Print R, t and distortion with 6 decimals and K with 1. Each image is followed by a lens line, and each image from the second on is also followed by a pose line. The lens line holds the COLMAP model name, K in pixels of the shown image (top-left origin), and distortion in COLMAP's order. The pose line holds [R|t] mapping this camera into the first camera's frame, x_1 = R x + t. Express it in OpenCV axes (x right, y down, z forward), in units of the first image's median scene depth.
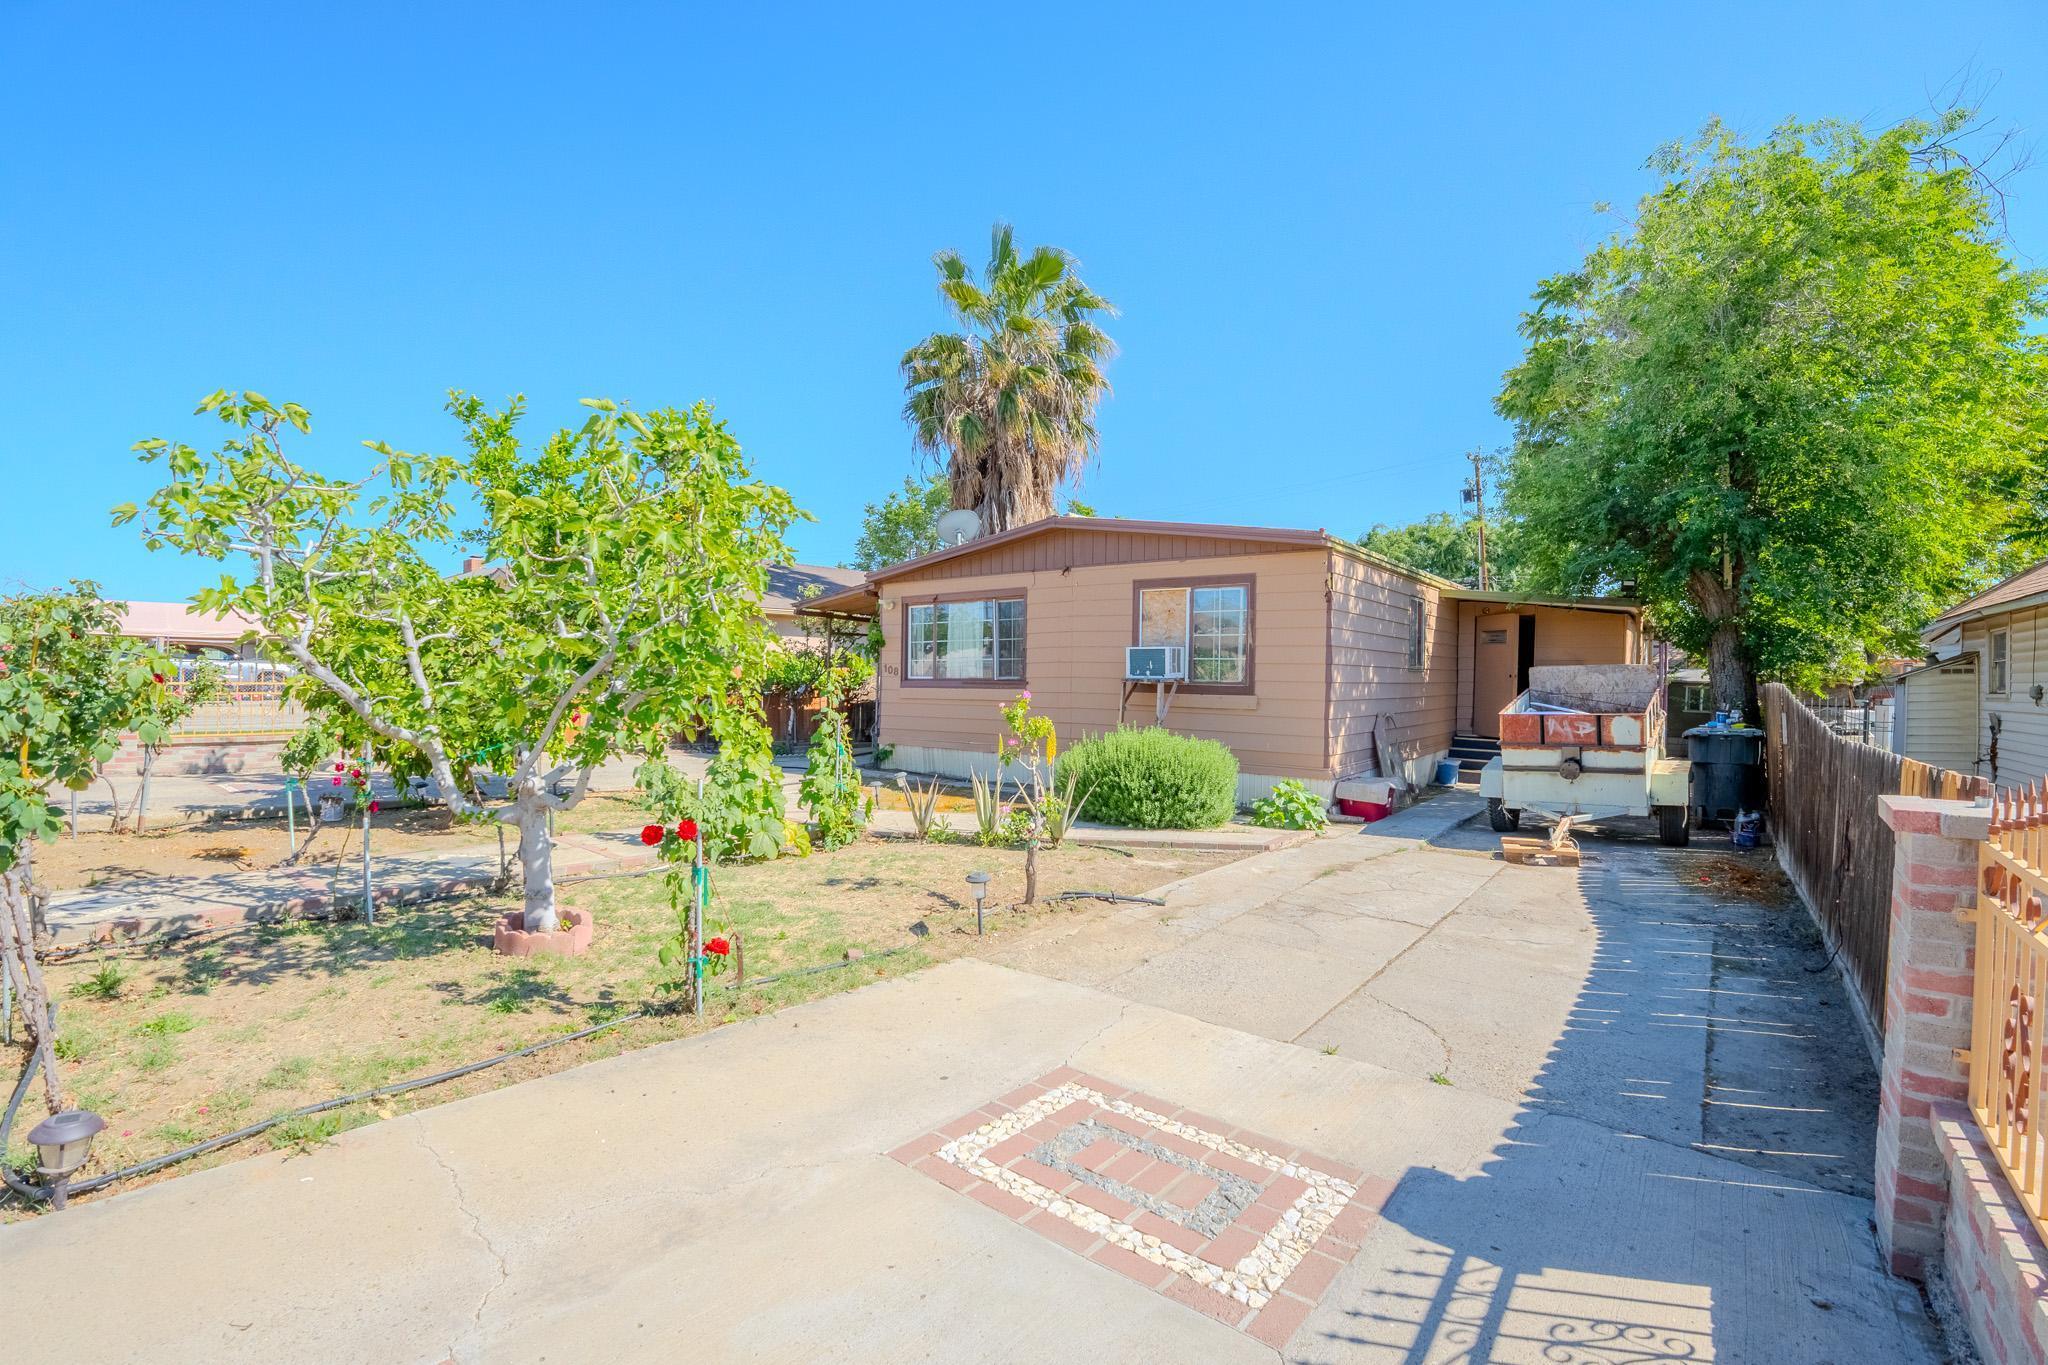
lens RADIAL K [[902.8, 0, 1026.1], [0, 902.8, 679.3], [0, 0, 1]] dist [-0.069192, 0.014381]
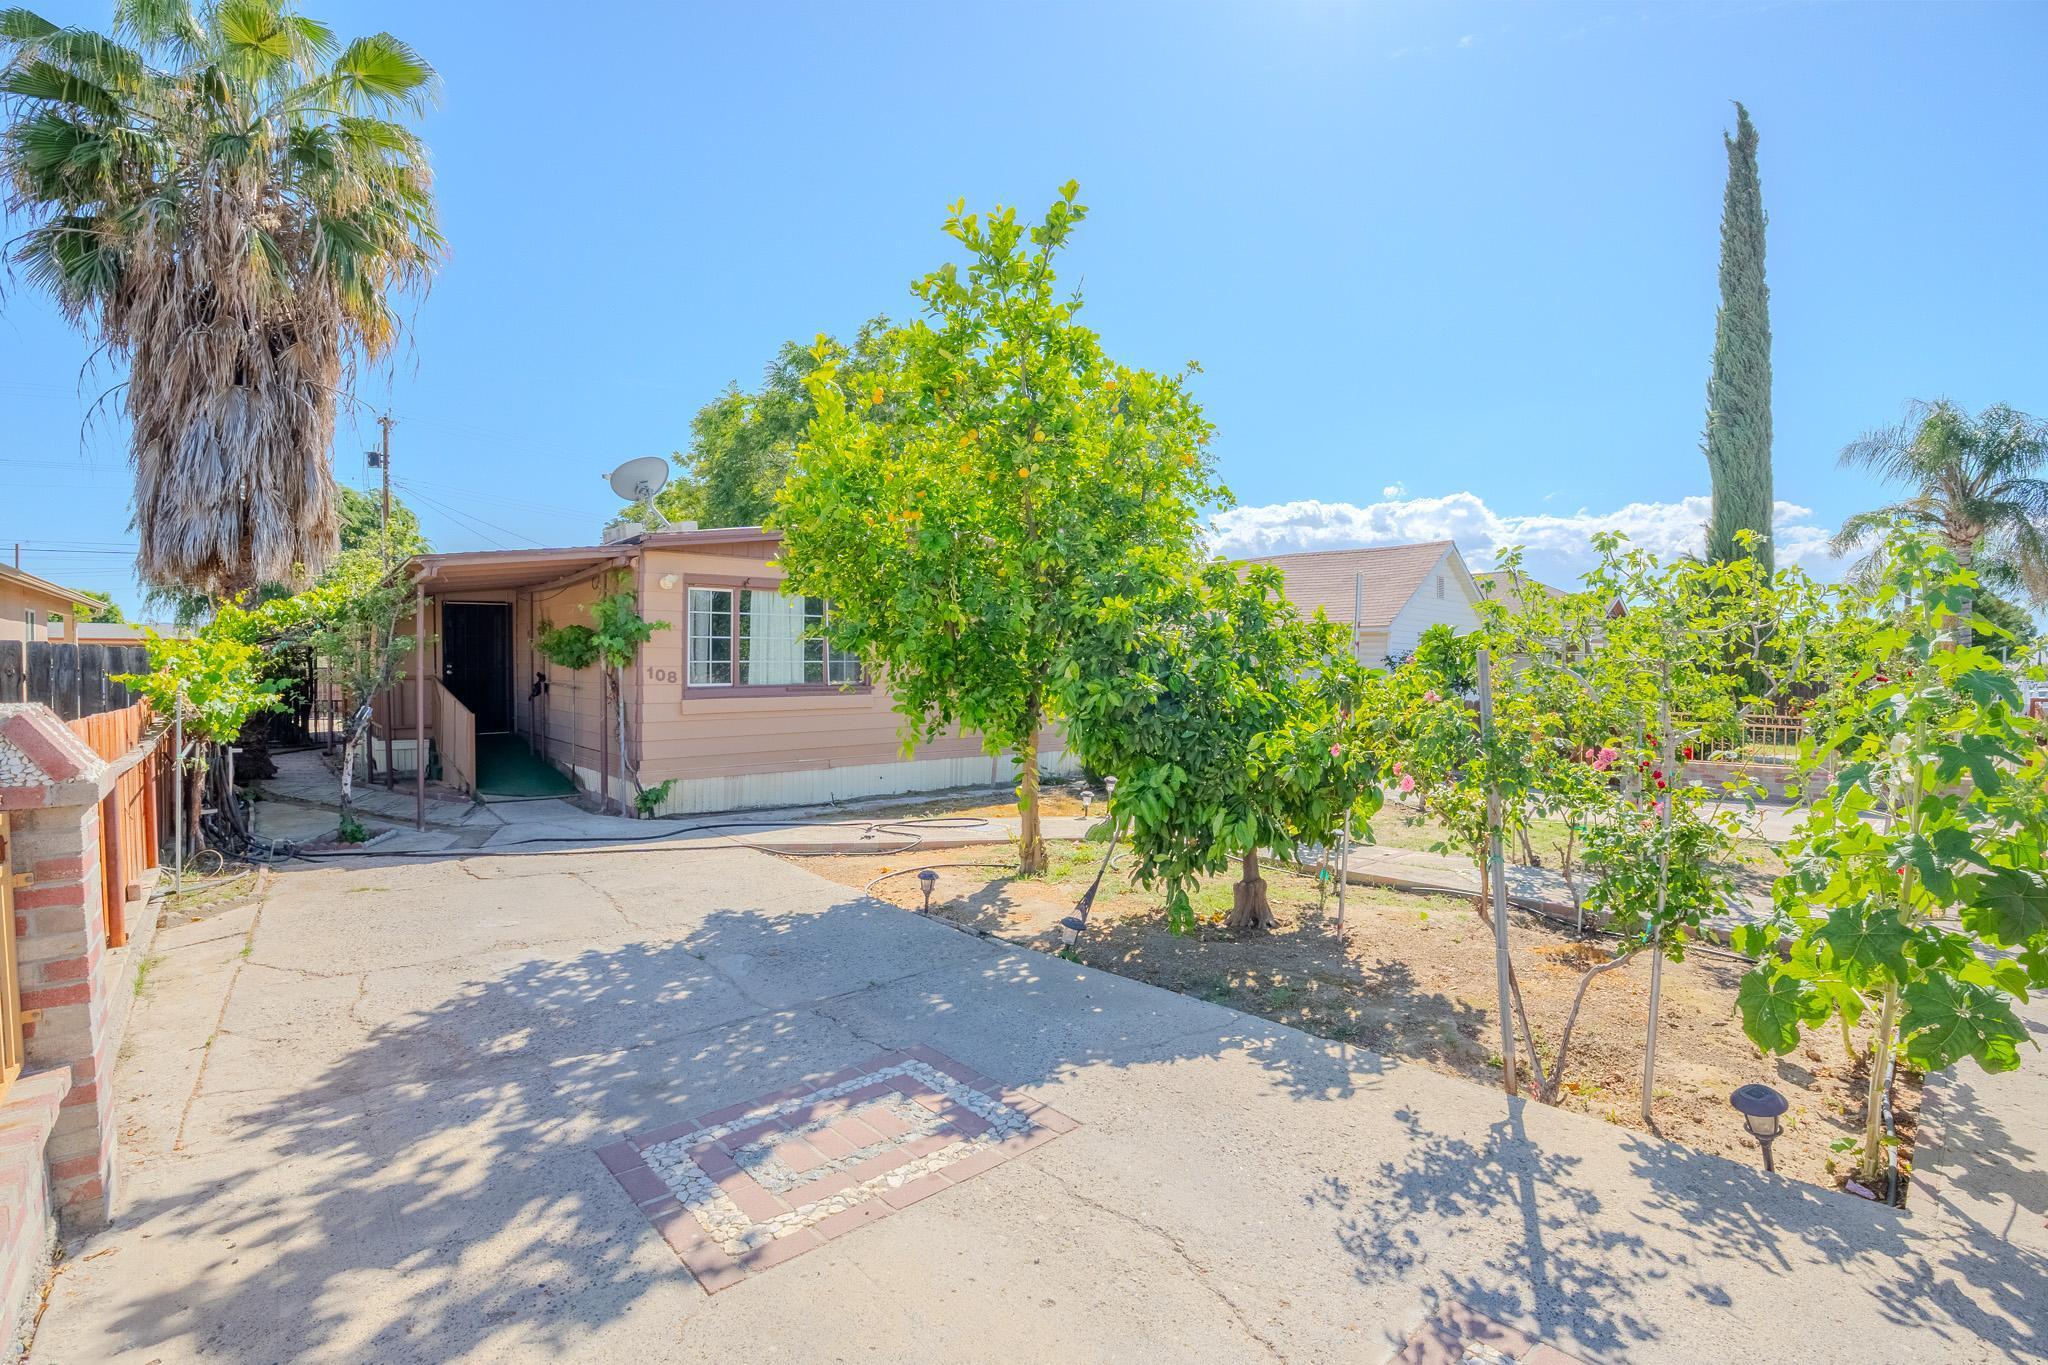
lens RADIAL K [[902.8, 0, 1026.1], [0, 902.8, 679.3], [0, 0, 1]] dist [-0.069192, 0.014381]
pose [[0.167730, -0.025528, 0.985502, -0.849645], [-0.000360, 0.999663, 0.025956, -0.027081], [-0.985833, -0.004708, 0.167664, 0.647638]]
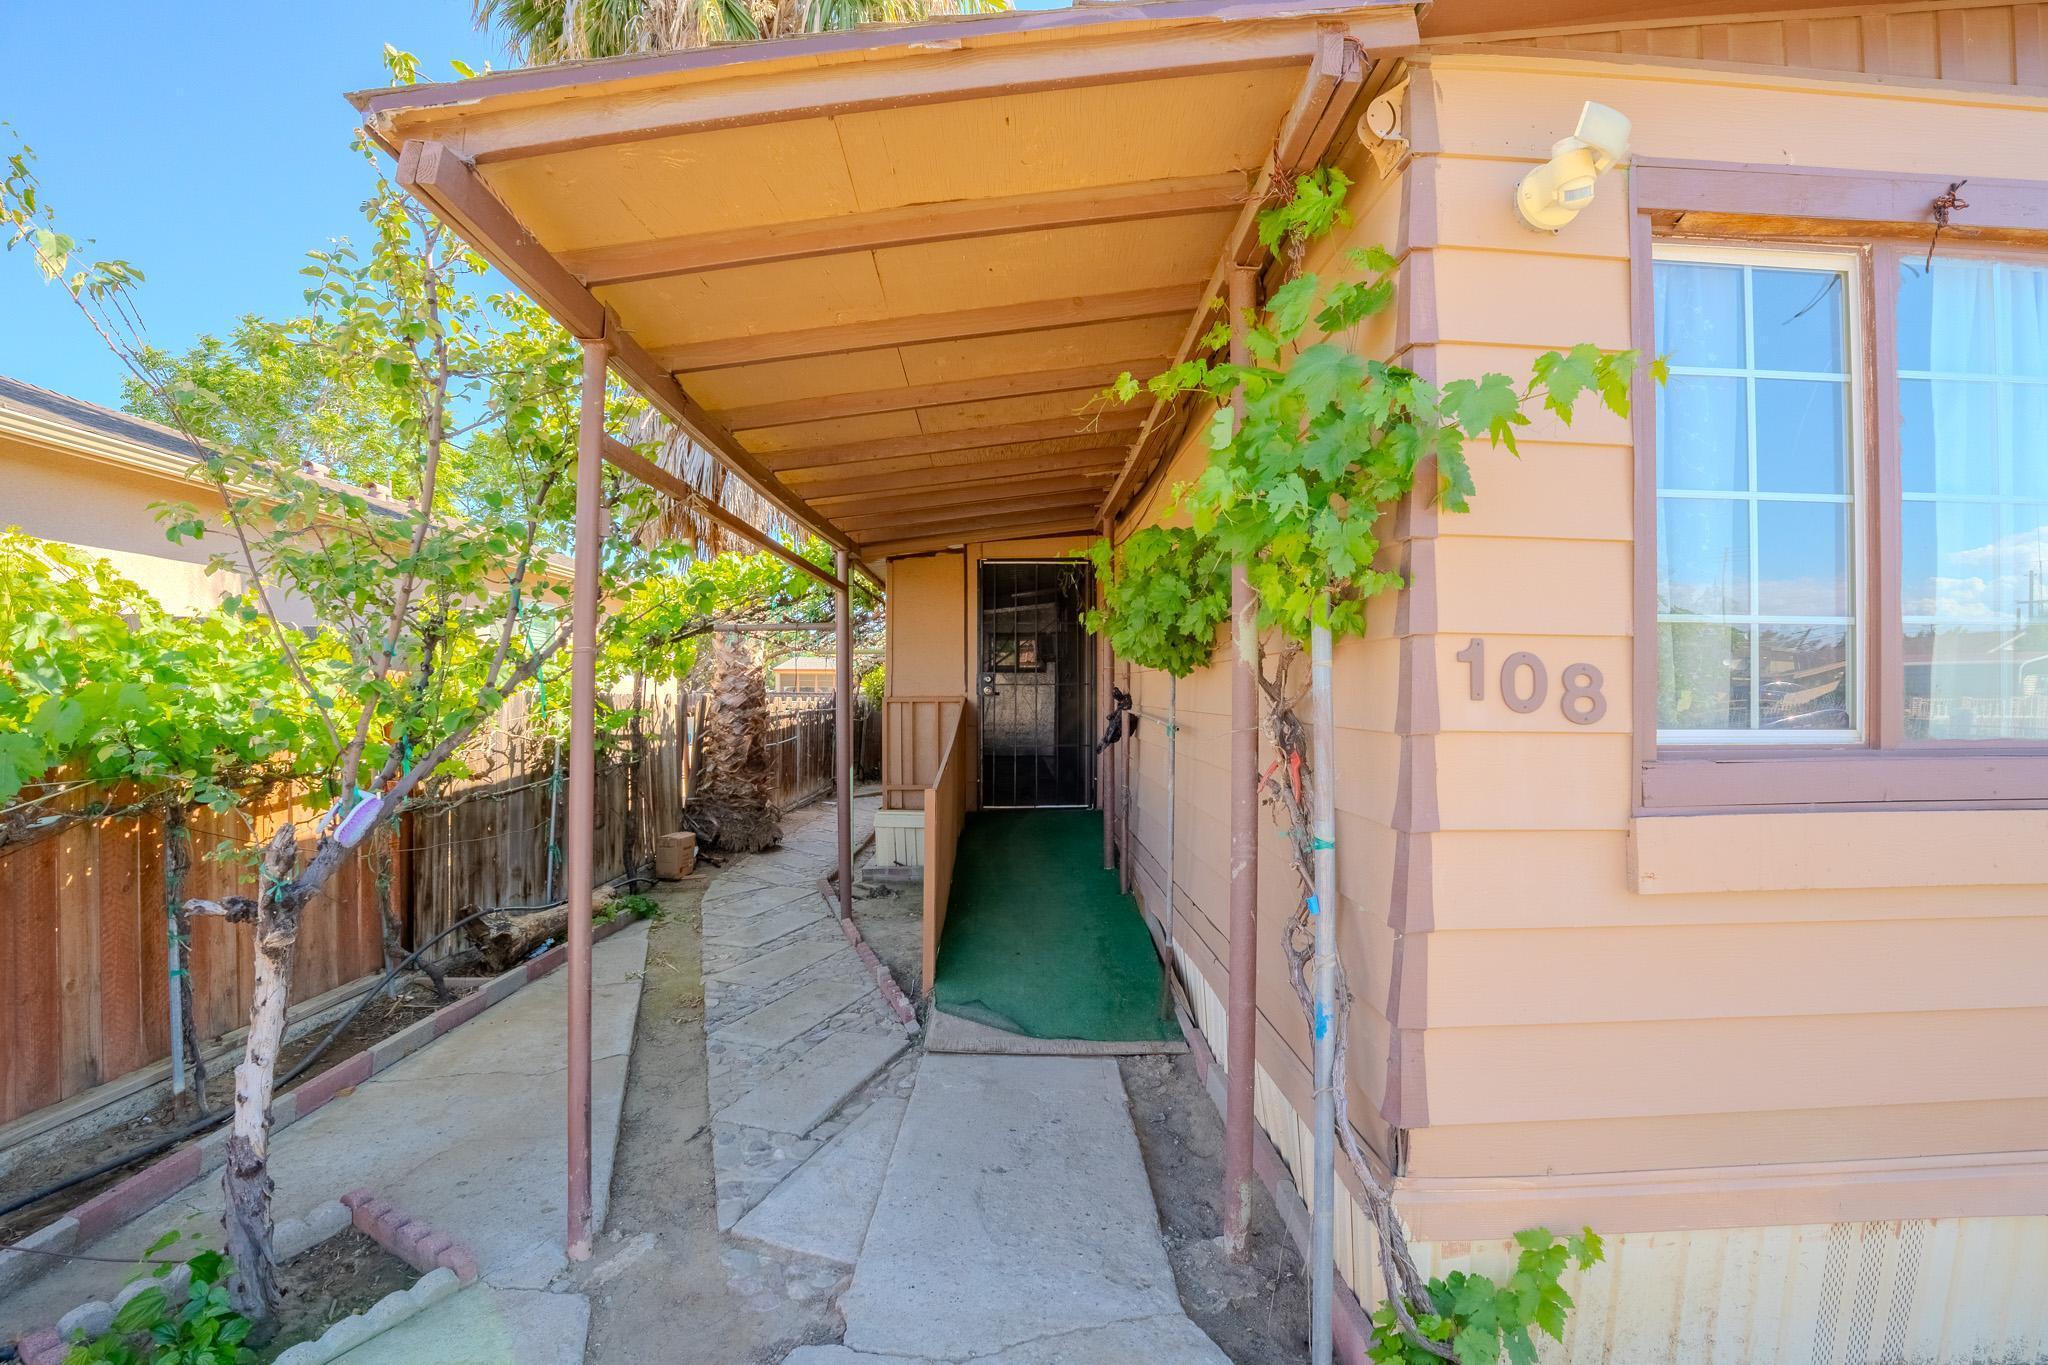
lens RADIAL K [[902.8, 0, 1026.1], [0, 902.8, 679.3], [0, 0, 1]] dist [-0.069192, 0.014381]
pose [[0.766874, 0.006040, 0.641769, -0.308704], [0.000438, 0.999951, -0.009934, -0.009958], [-0.641798, 0.007899, 0.766833, 1.022314]]
